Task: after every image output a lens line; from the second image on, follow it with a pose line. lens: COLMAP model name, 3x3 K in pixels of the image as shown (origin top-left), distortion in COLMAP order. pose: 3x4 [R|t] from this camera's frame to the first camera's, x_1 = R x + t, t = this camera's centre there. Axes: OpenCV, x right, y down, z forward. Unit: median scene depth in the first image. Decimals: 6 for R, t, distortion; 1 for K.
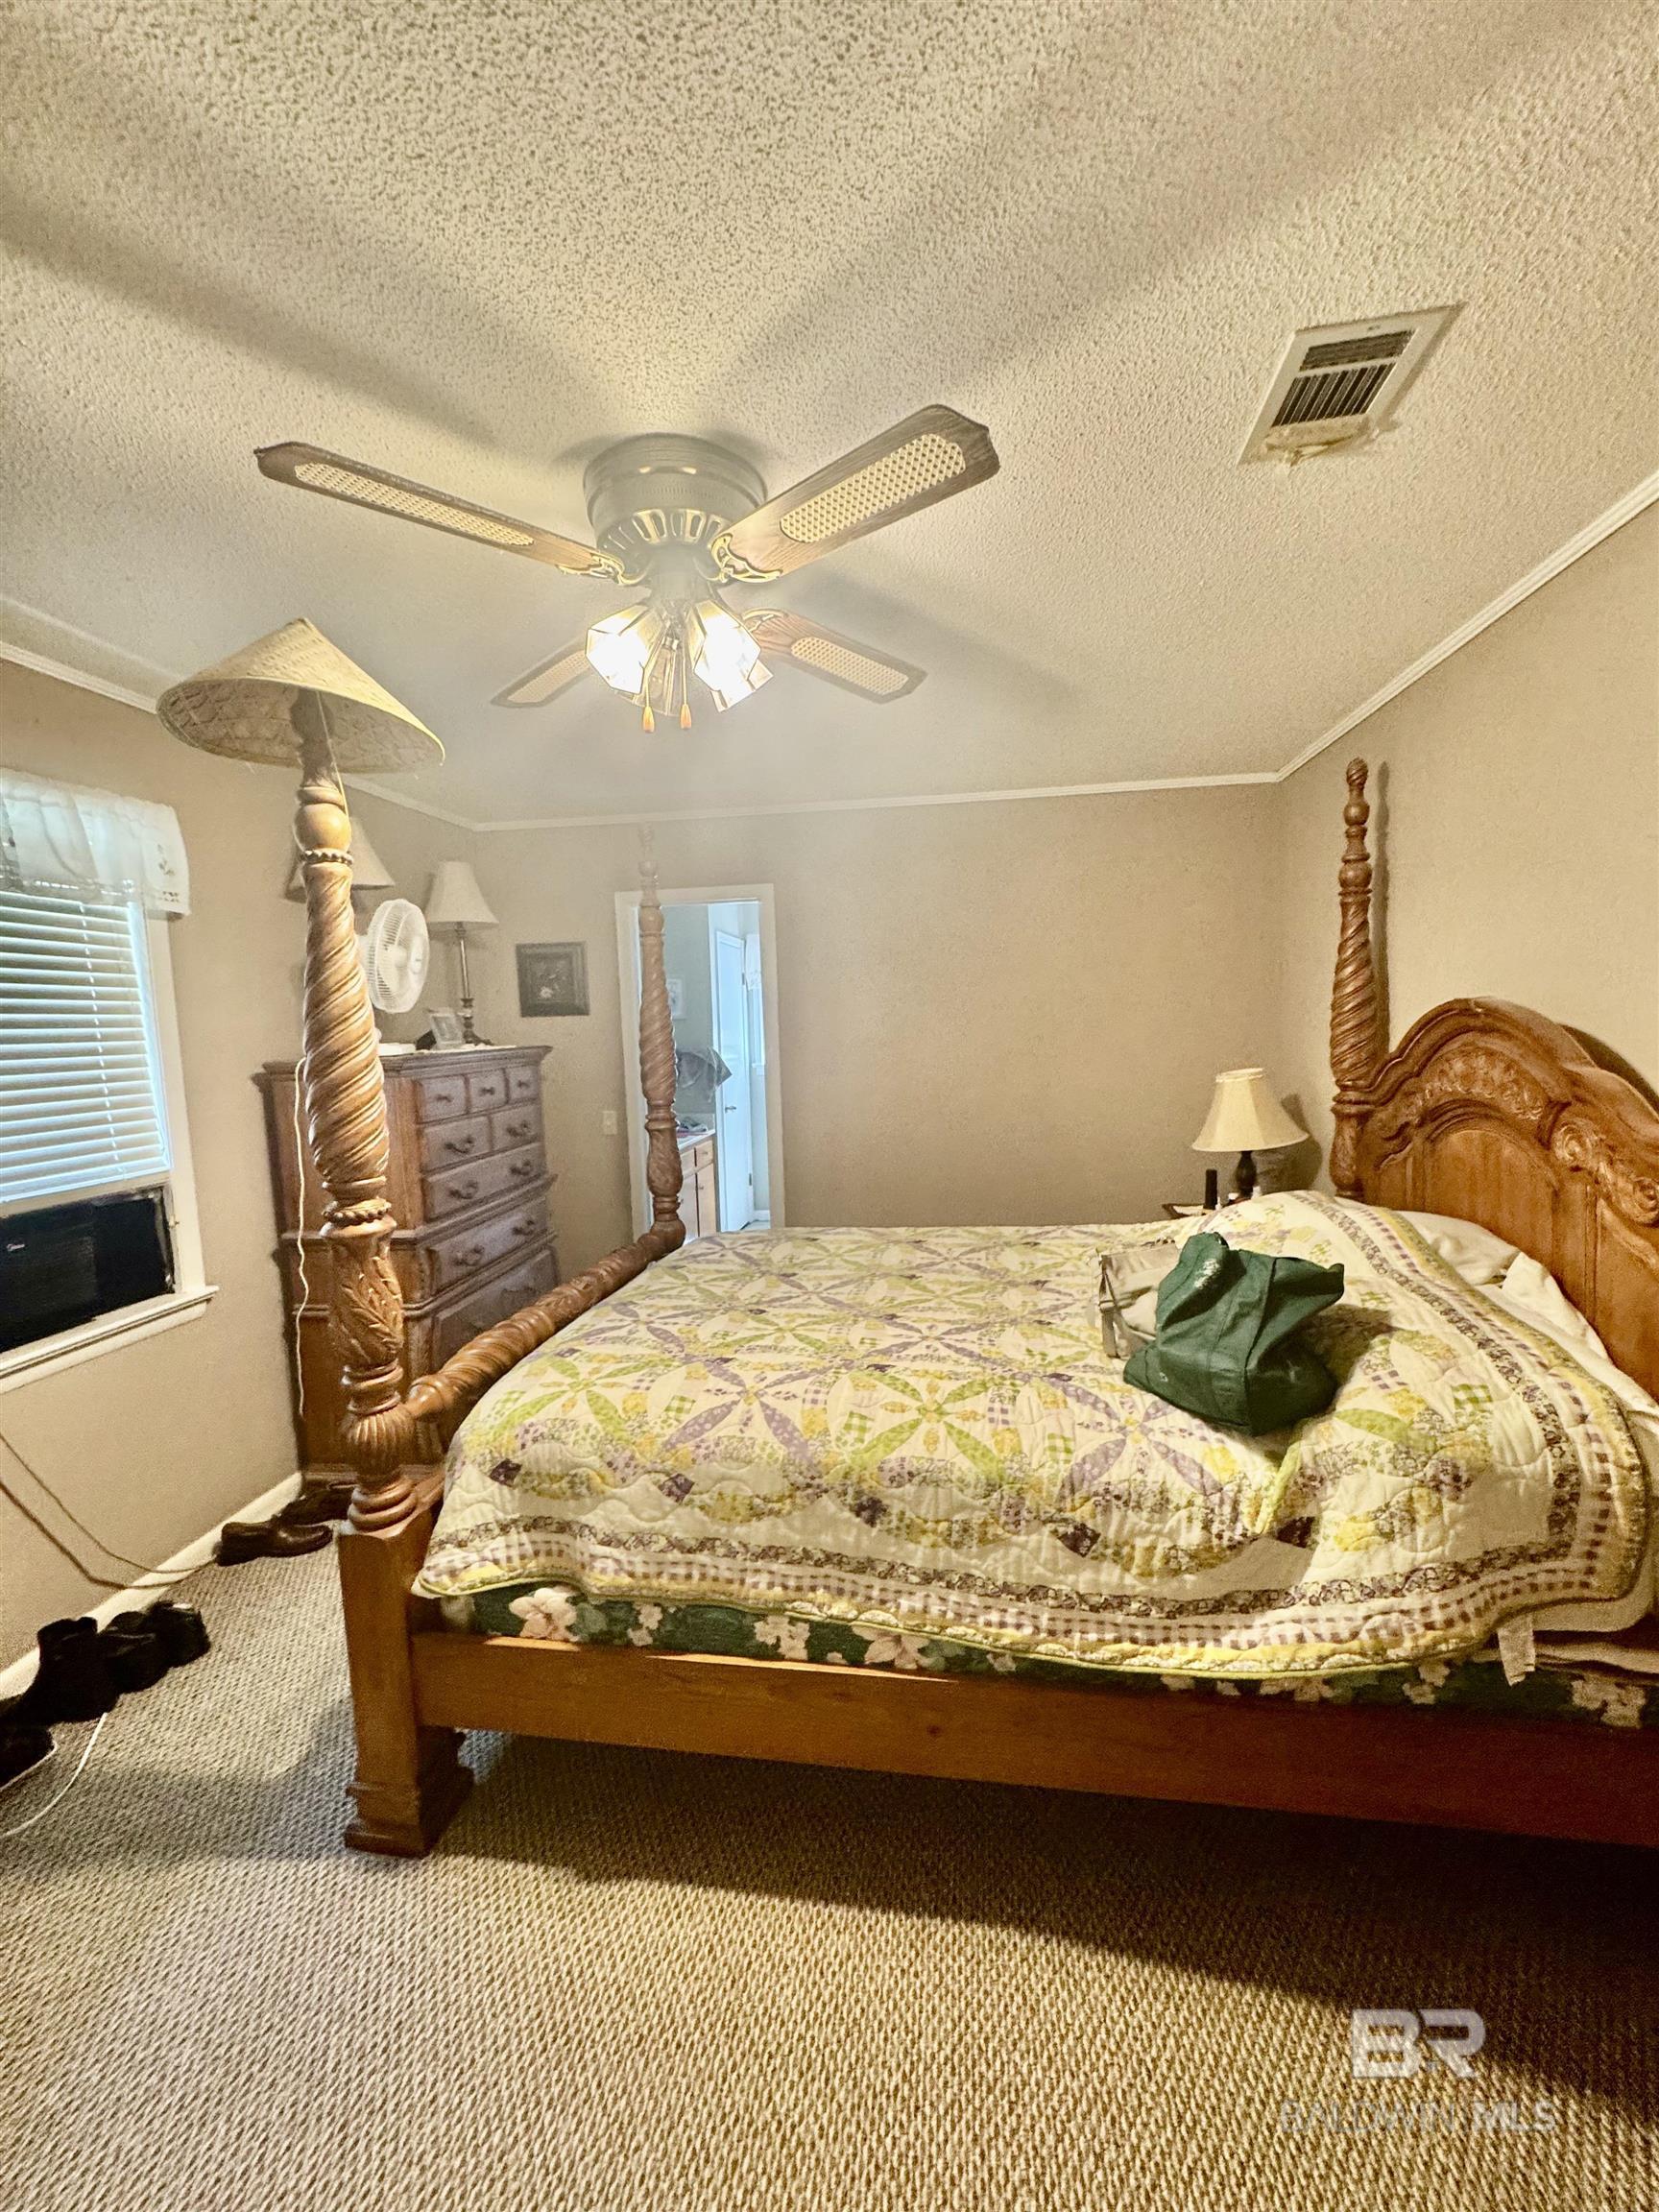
lens RADIAL K [[880.0, 0, 829.8], [0, 880.0, 1098.0], [0, 0, 1]] dist [-0.003183, 0.001411]
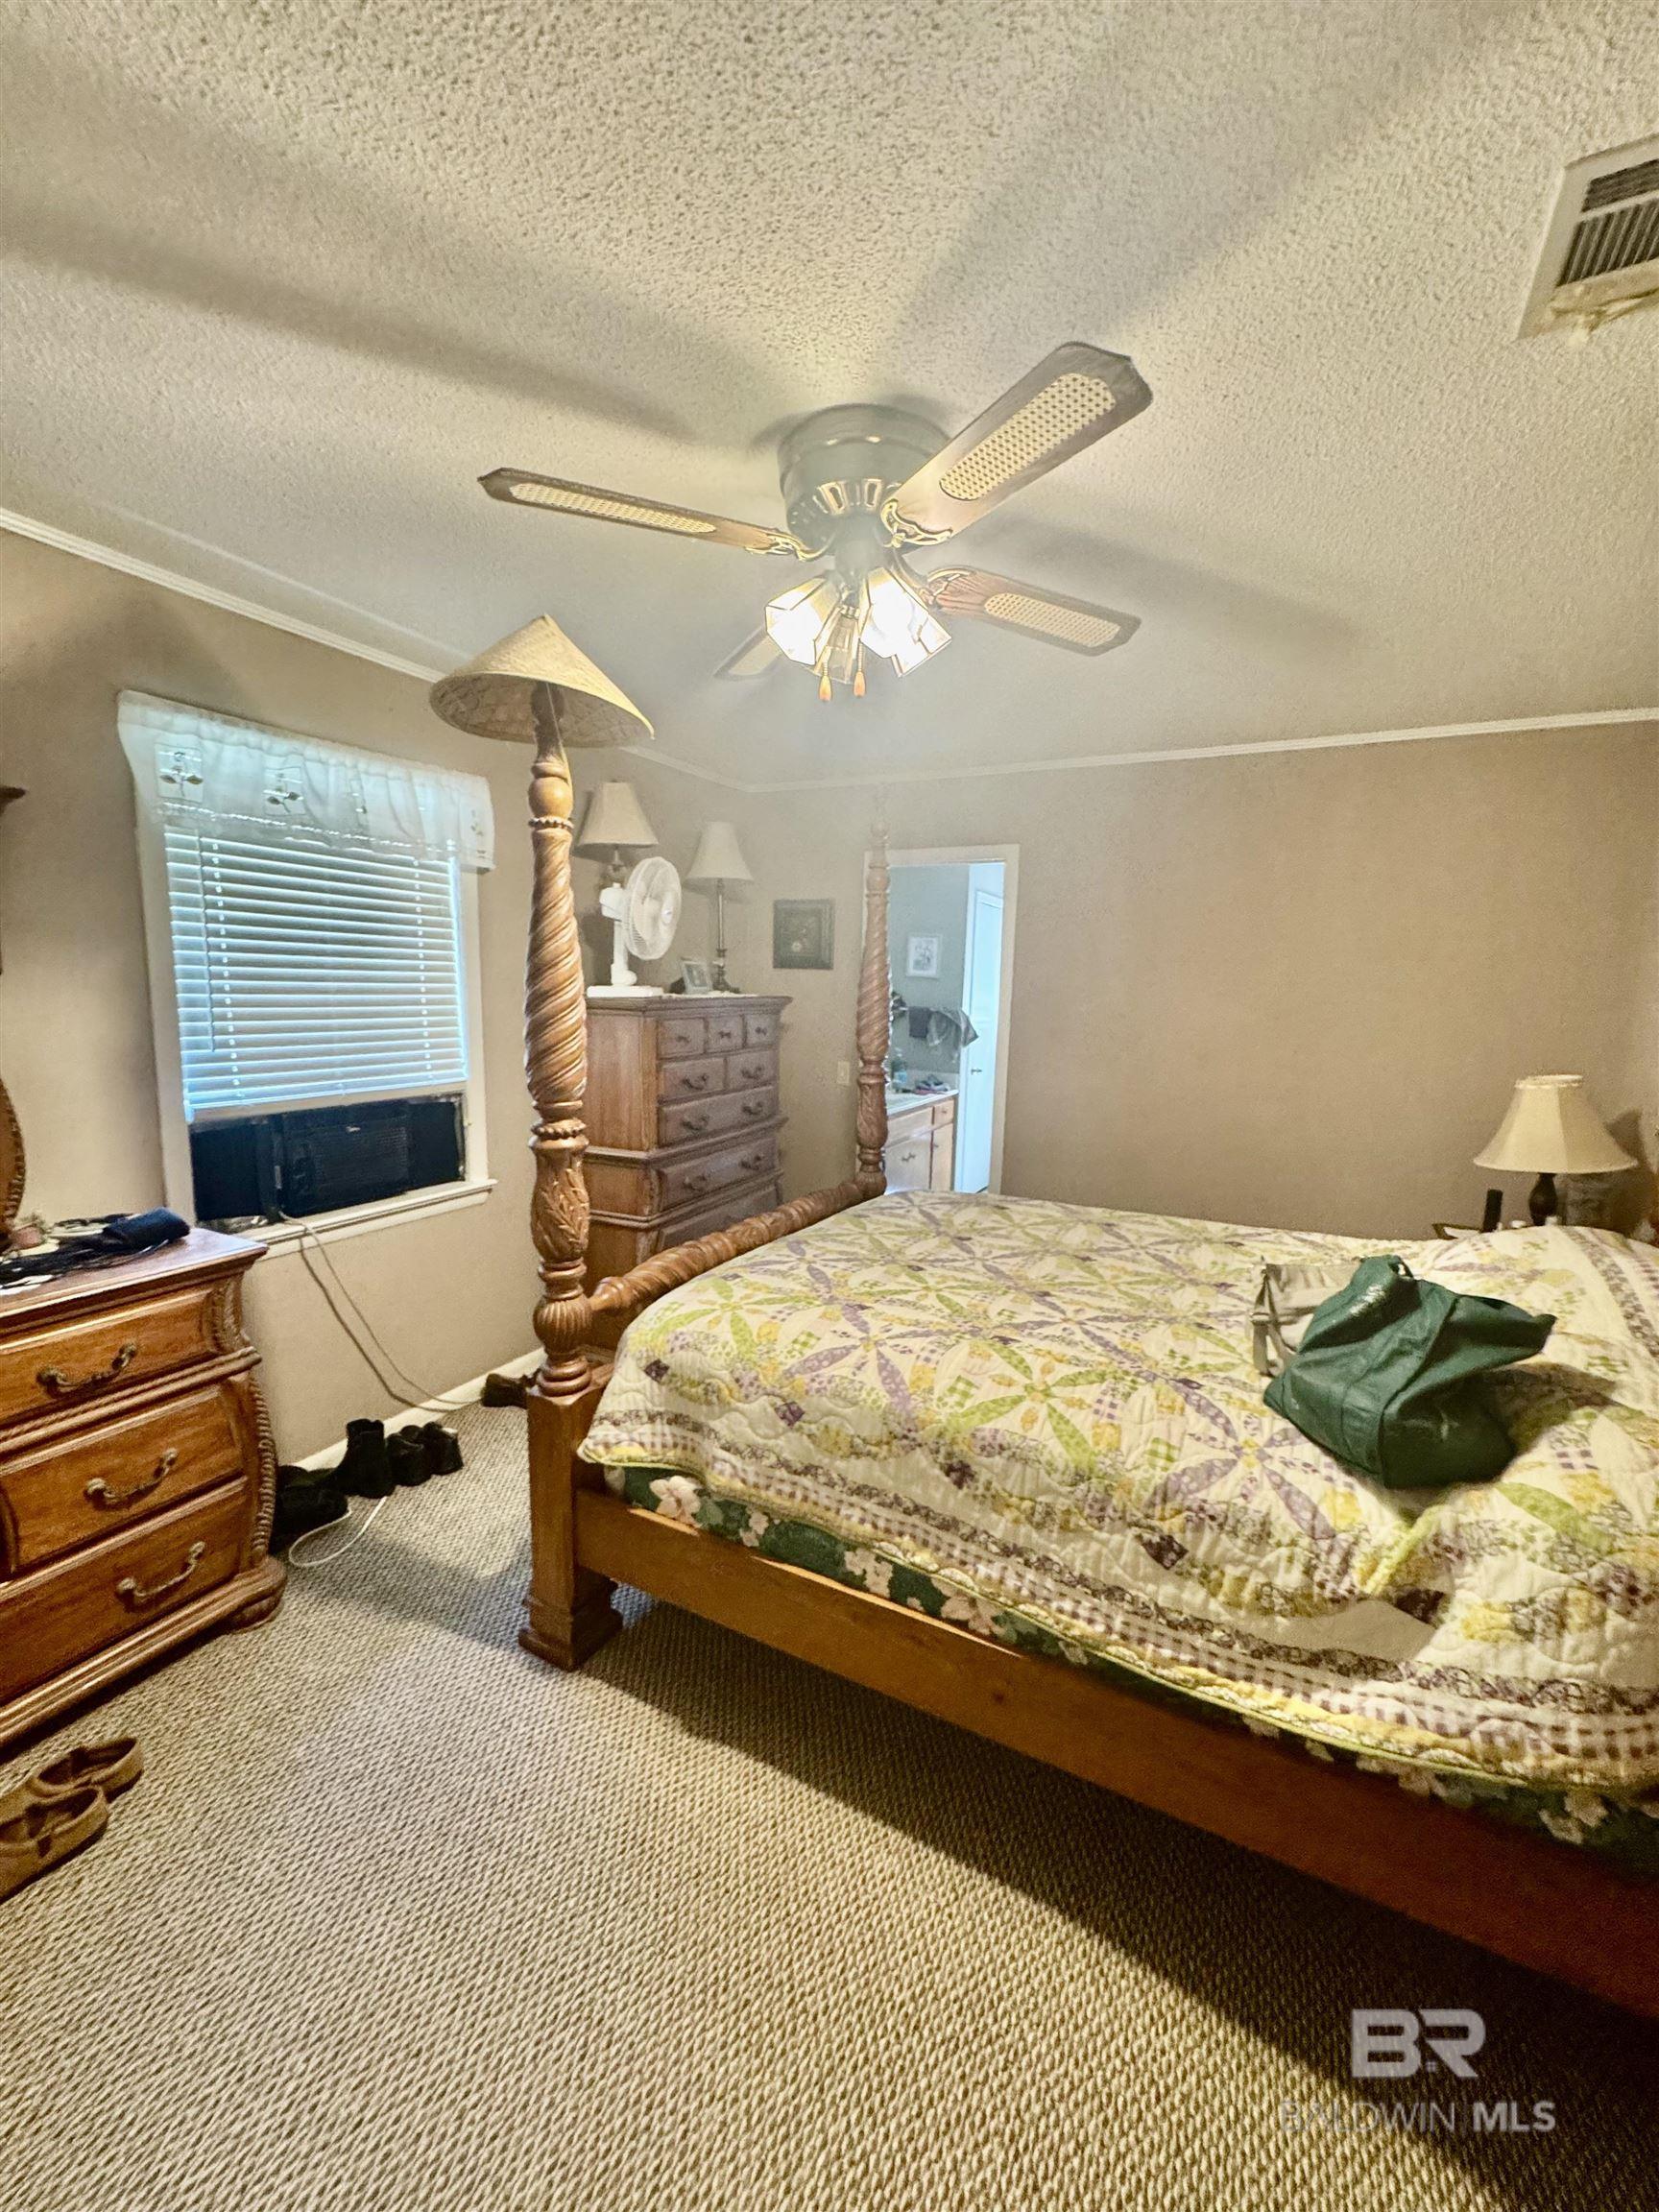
lens RADIAL K [[880.0, 0, 835.3], [0, 880.0, 1096.6], [0, 0, 1]] dist [-0.003183, 0.001411]
pose [[0.947071, 0.095185, -0.306590, 0.183496], [-0.081586, 0.995041, 0.056901, -0.011275], [0.310485, -0.028876, 0.950139, 0.000295]]
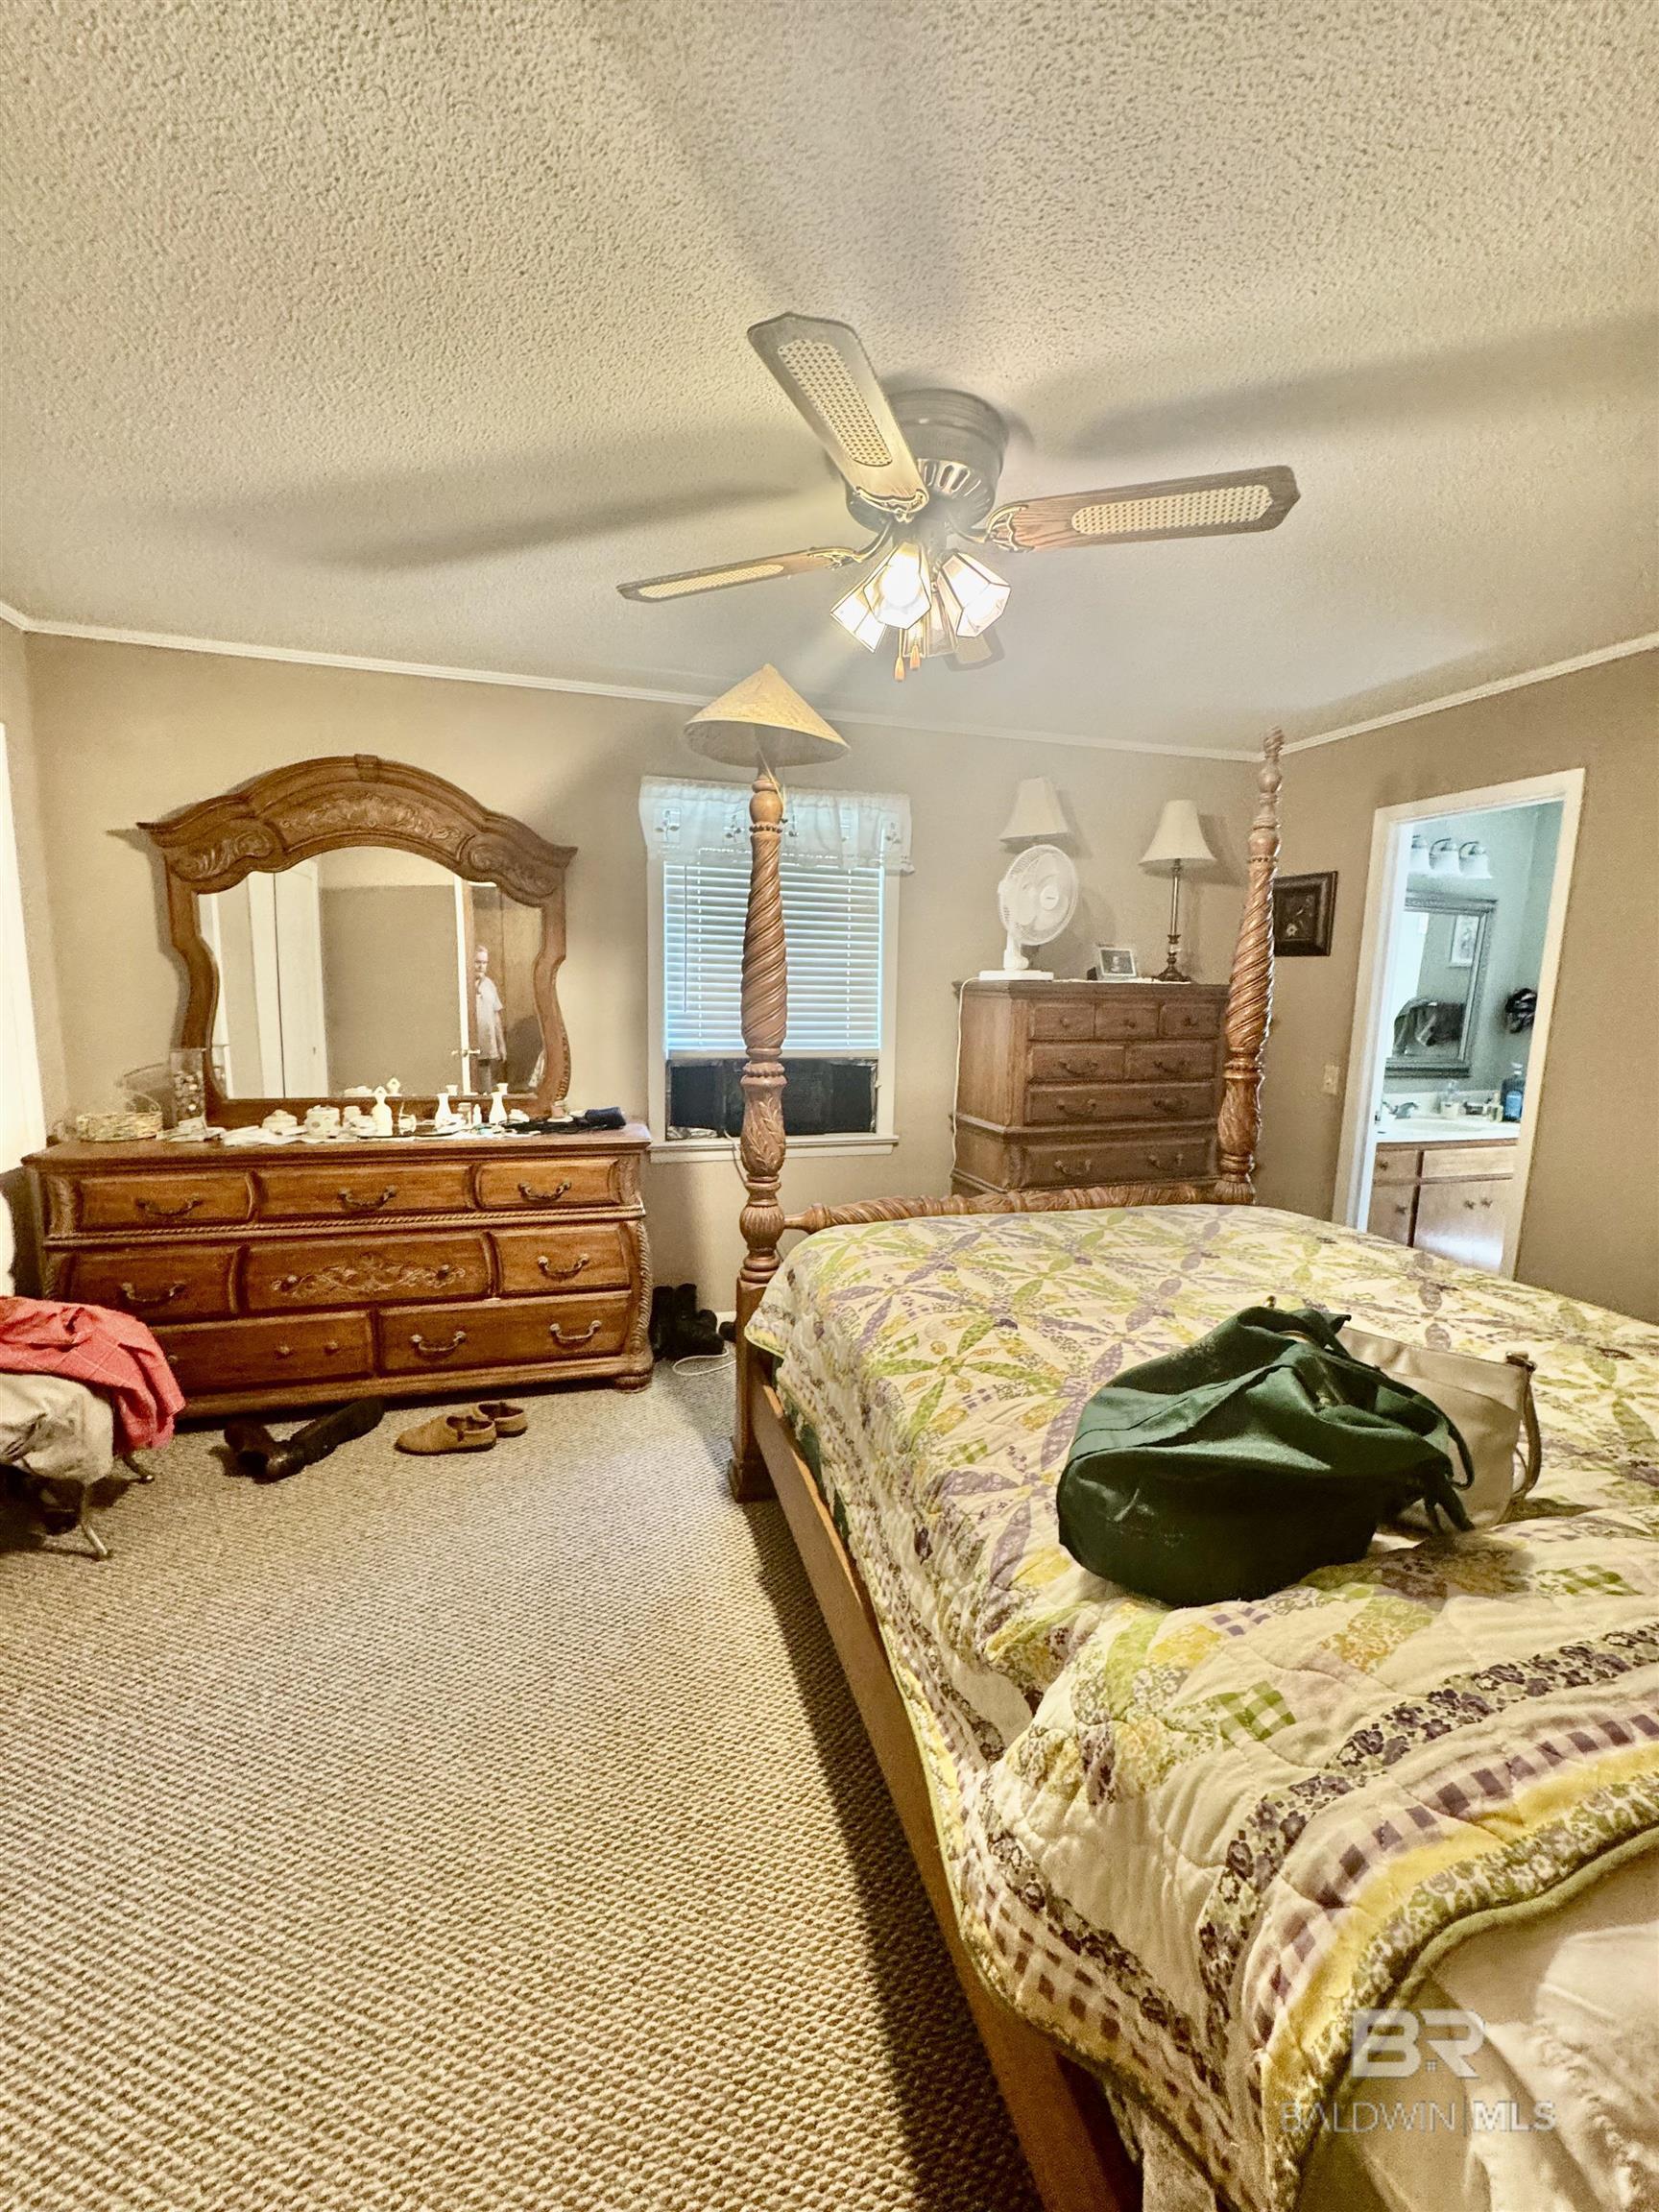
lens RADIAL K [[880.0, 0, 840.2], [0, 880.0, 1096.6], [0, 0, 1]] dist [-0.003183, 0.001411]
pose [[0.430576, 0.164087, -0.887513, 0.905365], [-0.113912, 0.985352, 0.126912, -0.031863], [0.895337, 0.046453, 0.442960, 0.500865]]
